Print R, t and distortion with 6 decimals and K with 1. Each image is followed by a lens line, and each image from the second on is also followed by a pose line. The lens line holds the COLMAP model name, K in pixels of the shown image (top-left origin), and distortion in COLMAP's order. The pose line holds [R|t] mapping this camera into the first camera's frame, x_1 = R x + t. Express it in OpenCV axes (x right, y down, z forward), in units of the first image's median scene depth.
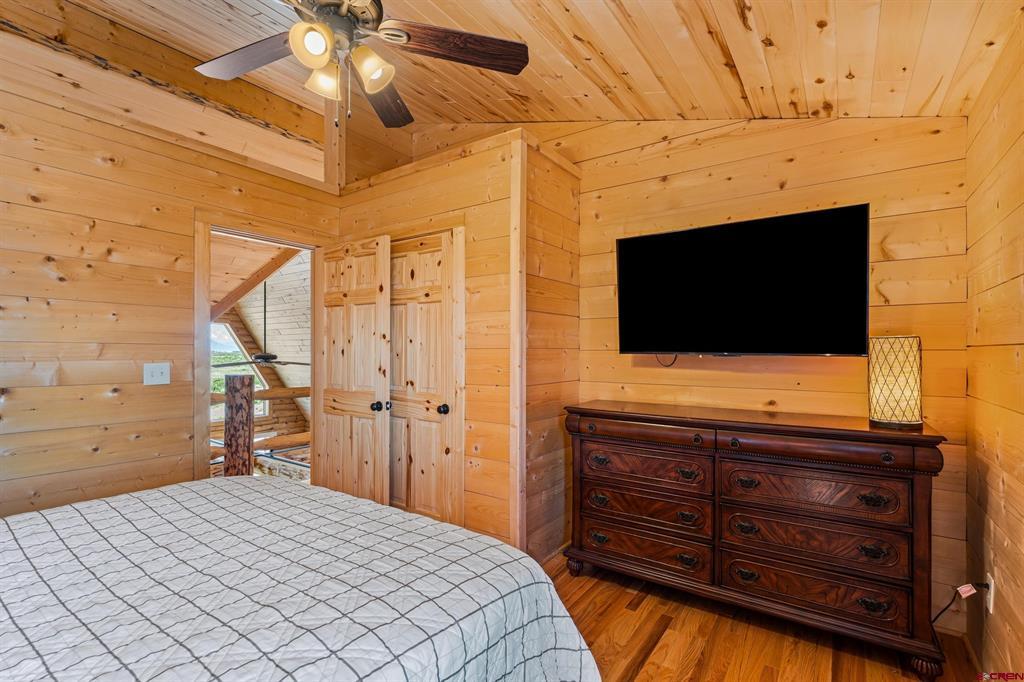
lens RADIAL K [[470.8, 0, 514.3], [0, 470.8, 352.8], [0, 0, 1]] dist [0.001764, 0.000330]
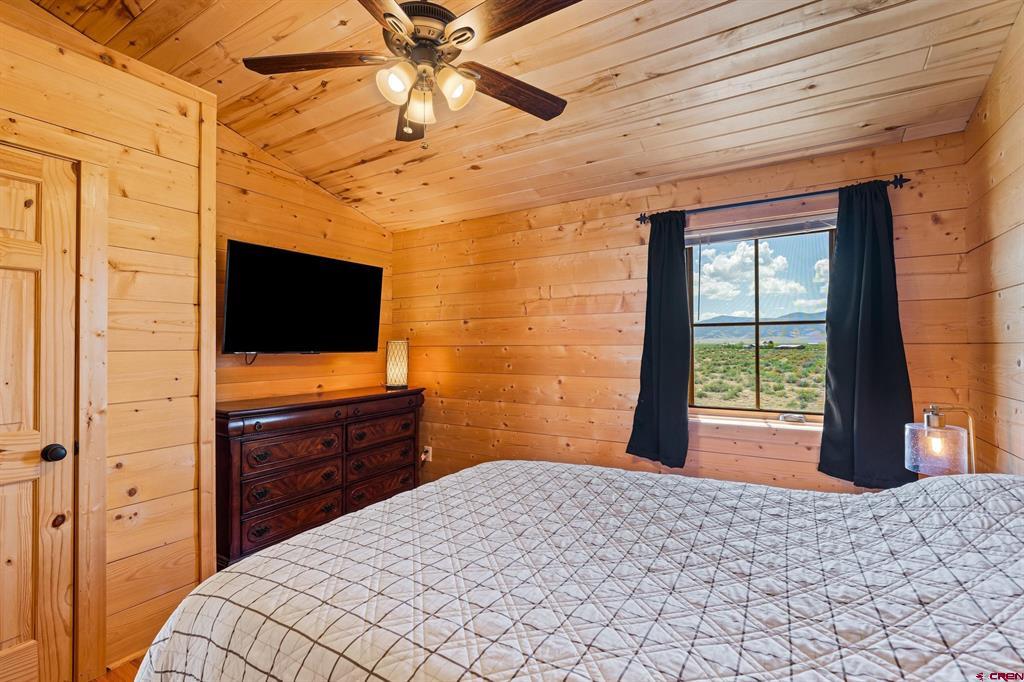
lens RADIAL K [[465.2, 0, 507.2], [0, 465.2, 339.3], [0, 0, 1]] dist [0.000192, 0.000793]
pose [[-0.064005, 0.009462, 0.997905, -1.213153], [0.006718, 0.999936, -0.009050, -0.024115], [-0.997927, 0.006125, -0.064065, 0.720944]]
